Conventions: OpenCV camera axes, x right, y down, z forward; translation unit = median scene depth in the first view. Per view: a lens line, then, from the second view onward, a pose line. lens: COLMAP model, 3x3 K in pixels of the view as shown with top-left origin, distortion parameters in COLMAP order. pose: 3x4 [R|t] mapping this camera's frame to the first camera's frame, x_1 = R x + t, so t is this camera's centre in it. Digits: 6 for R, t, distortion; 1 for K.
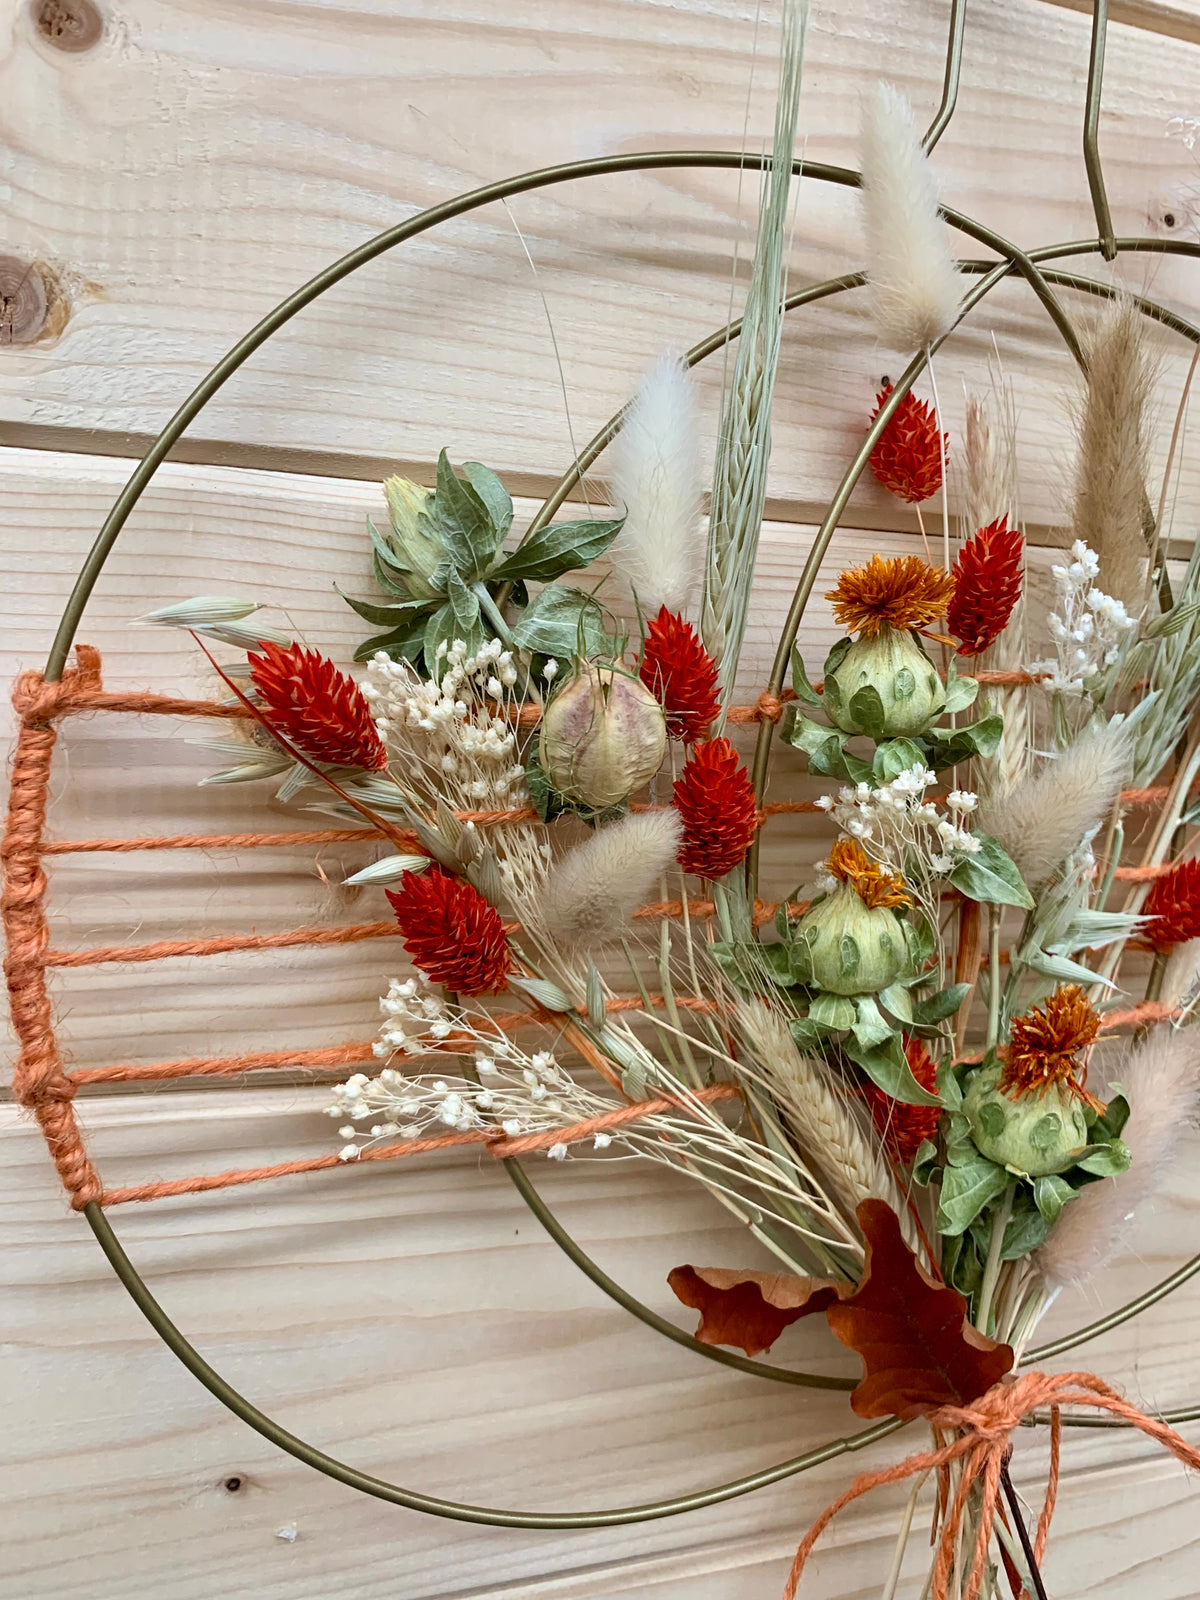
lens RADIAL K [[1261.7, 0, 594.2], [0, 1261.7, 789.9], [0, 0, 1]] dist [0.072985, -0.127133]
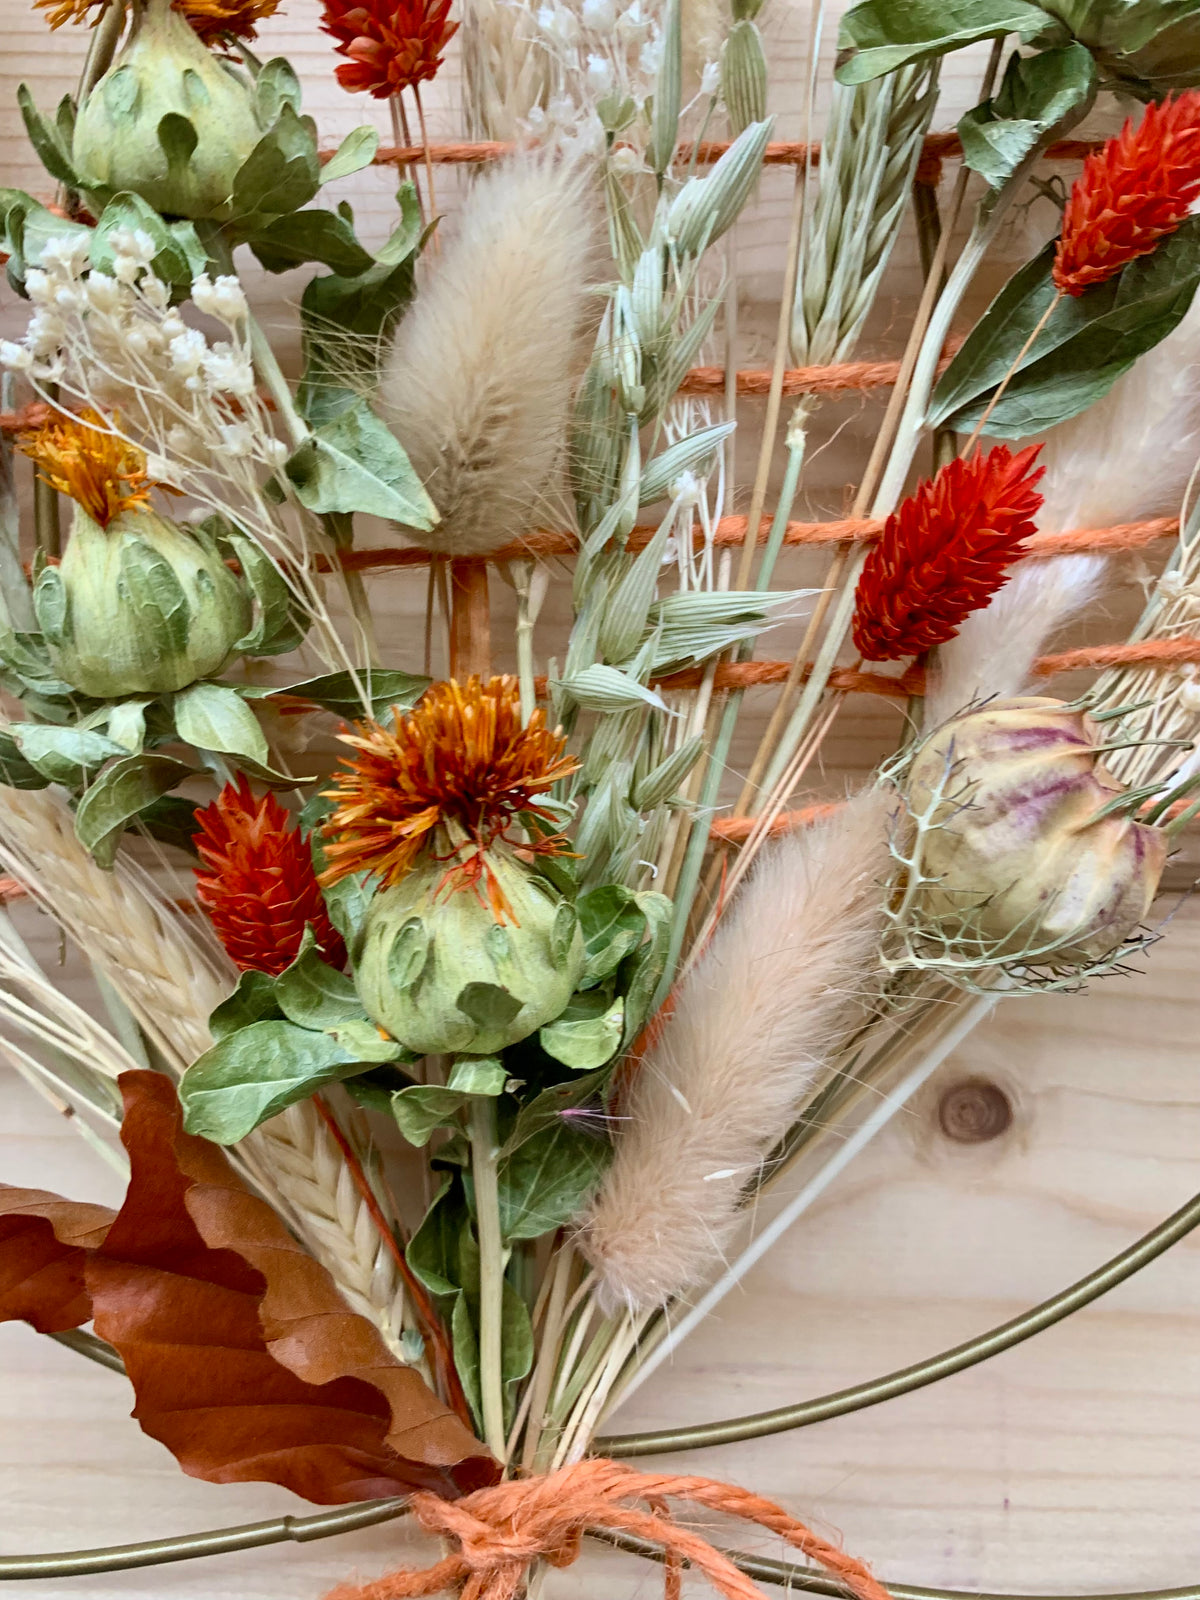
lens RADIAL K [[1287.7, 0, 600.0], [0, 1287.7, 800.0], [0, 0, 1]] dist [0.051614, -0.138715]
pose [[0.937245, -0.001765, -0.348667, 0.545903], [-0.010179, 0.999423, -0.032420, 0.203214], [0.348523, 0.033934, 0.936686, 0.498812]]
